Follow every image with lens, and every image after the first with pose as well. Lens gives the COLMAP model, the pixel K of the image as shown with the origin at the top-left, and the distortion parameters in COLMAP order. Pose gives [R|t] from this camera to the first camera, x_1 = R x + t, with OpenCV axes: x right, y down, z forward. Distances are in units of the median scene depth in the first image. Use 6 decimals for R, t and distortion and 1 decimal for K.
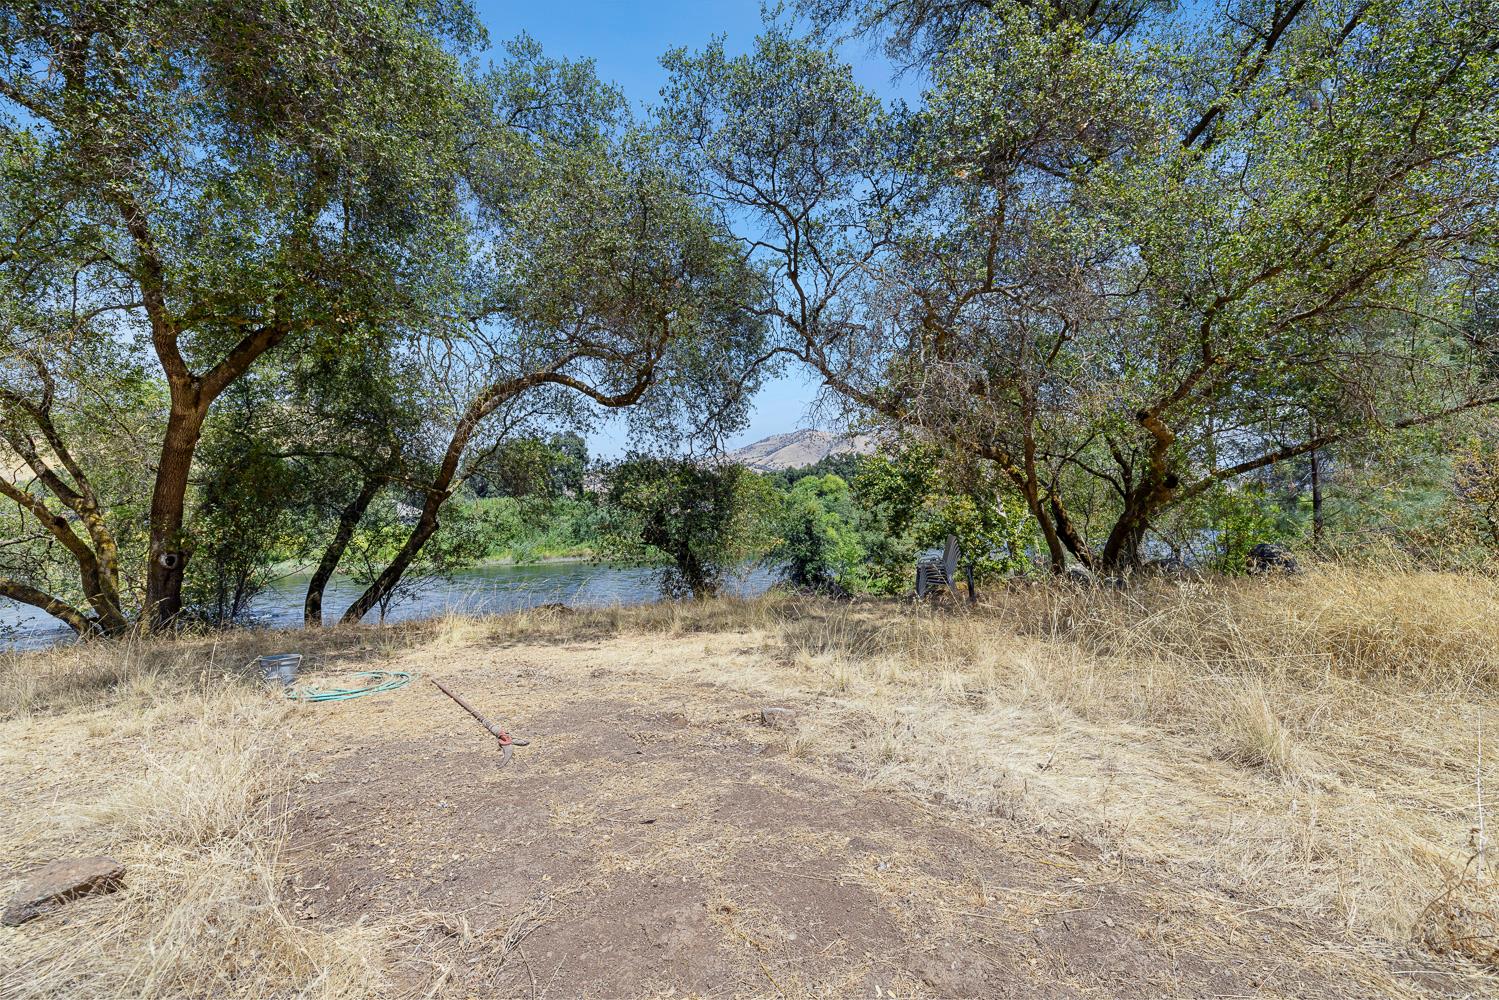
lens RADIAL K [[626.4, 0, 748.1], [0, 626.4, 492.0], [0, 0, 1]] dist [0.001877, 0.000358]
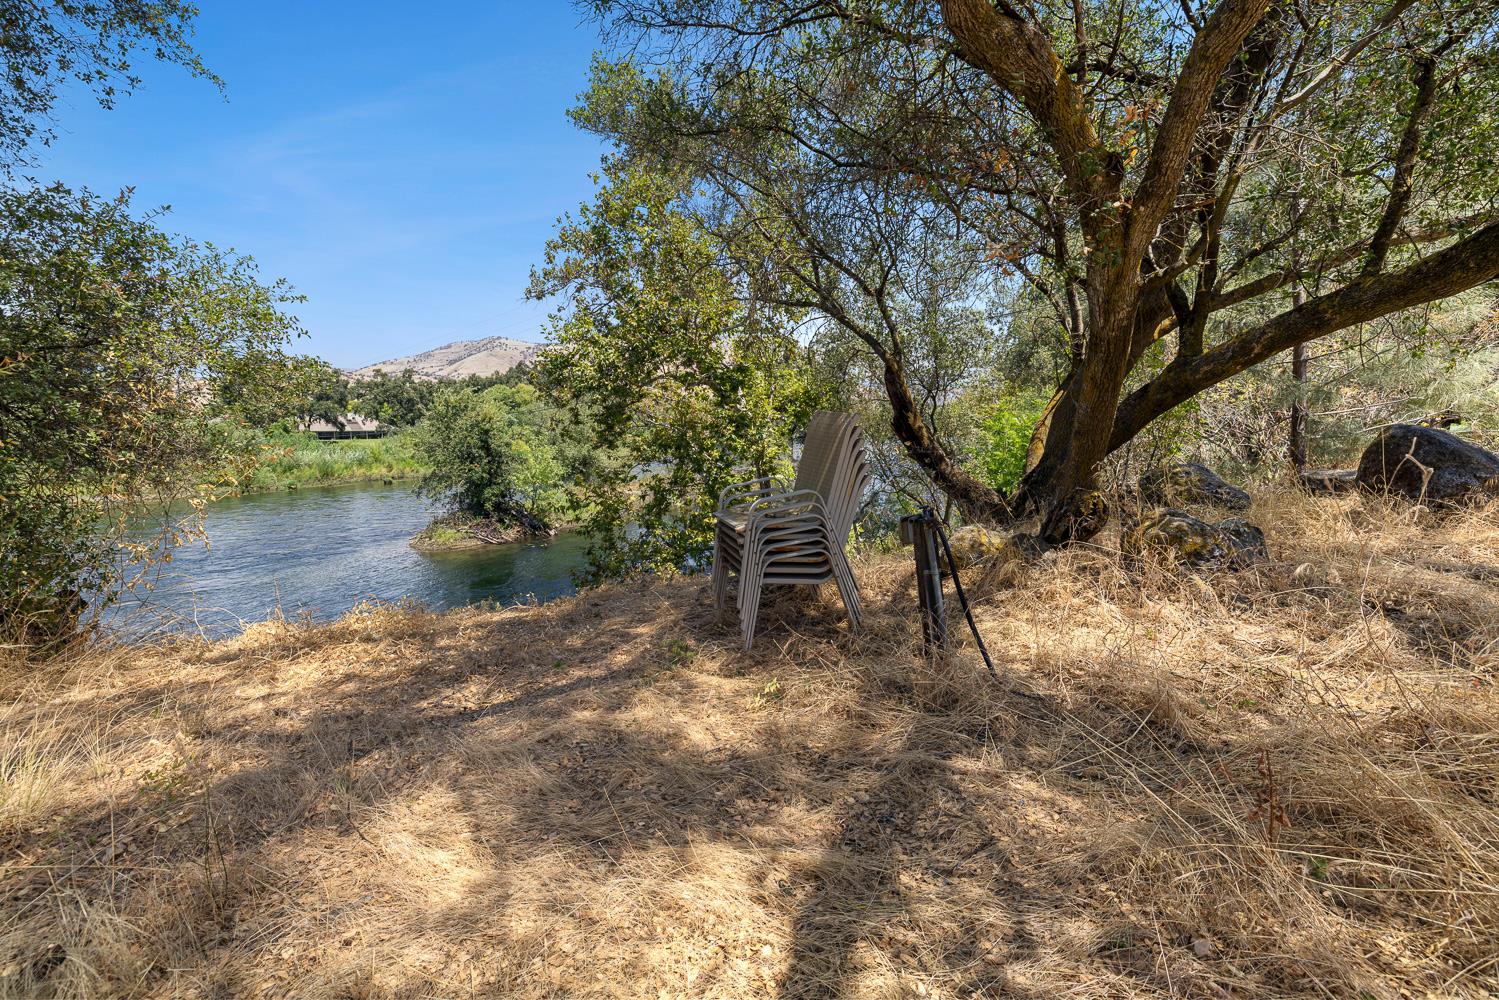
lens RADIAL K [[626.4, 0, 748.1], [0, 626.4, 492.0], [0, 0, 1]] dist [0.001877, 0.000358]
pose [[0.892579, -0.058057, 0.447137, 0.040471], [-0.002815, 0.990939, 0.134285, 0.017647], [-0.450881, -0.121118, 0.884328, 0.201068]]
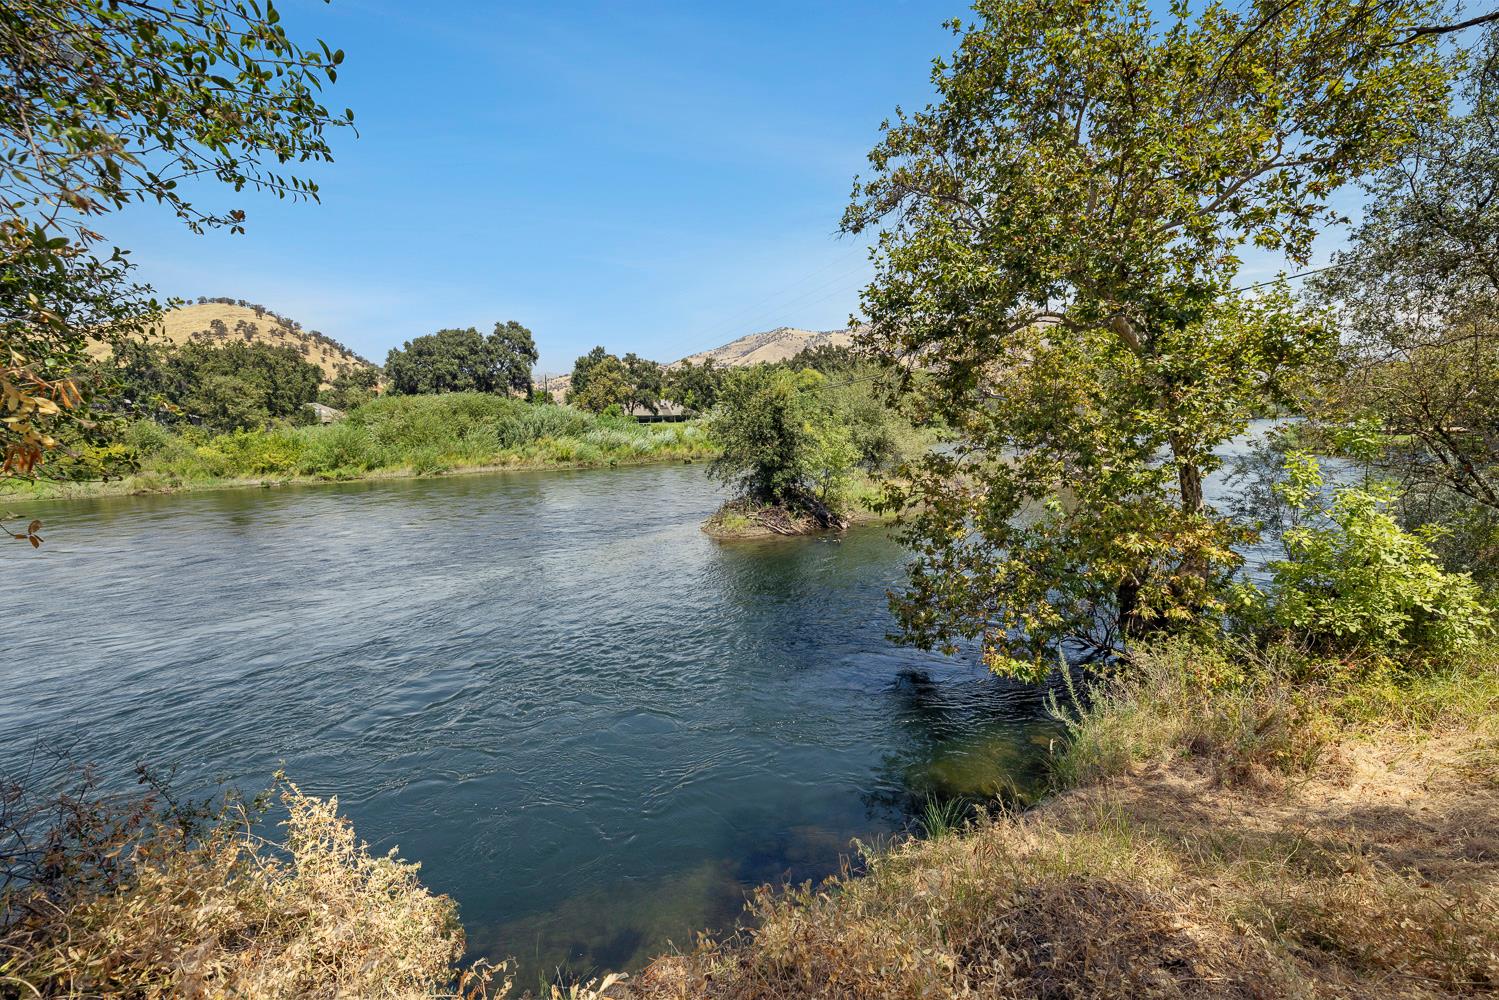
lens RADIAL K [[626.4, 0, 748.1], [0, 626.4, 492.0], [0, 0, 1]] dist [0.001877, 0.000358]
pose [[0.999201, -0.020418, 0.034348, 0.041048], [0.014857, 0.987804, 0.154995, 0.029160], [-0.037094, -0.154361, 0.987318, 0.323960]]
